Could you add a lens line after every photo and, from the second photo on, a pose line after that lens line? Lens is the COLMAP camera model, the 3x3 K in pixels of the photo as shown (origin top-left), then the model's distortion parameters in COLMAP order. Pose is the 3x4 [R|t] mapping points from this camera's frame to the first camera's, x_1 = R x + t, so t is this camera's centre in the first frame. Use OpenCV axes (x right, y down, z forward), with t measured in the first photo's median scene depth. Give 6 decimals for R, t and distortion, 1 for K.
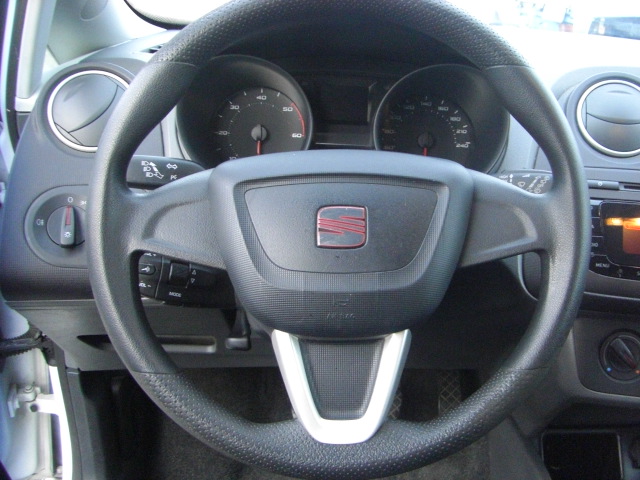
lens RADIAL K [[722.1, 0, 370.5], [0, 722.1, 239.2], [0, 0, 1]] dist [-0.176729, 0.139661]
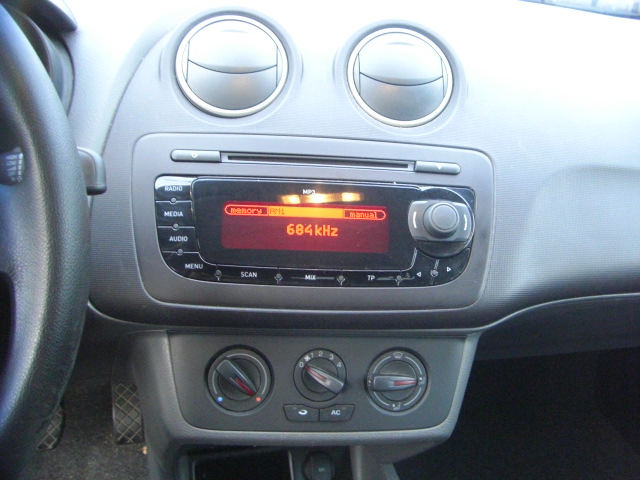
lens RADIAL K [[722.1, 0, 370.5], [0, 722.1, 239.2], [0, 0, 1]] dist [-0.176729, 0.139661]
pose [[0.957223, -0.058030, 0.283472, 0.295803], [0.040864, 0.996976, 0.066102, -0.033251], [-0.286451, -0.051691, 0.956699, 0.235185]]
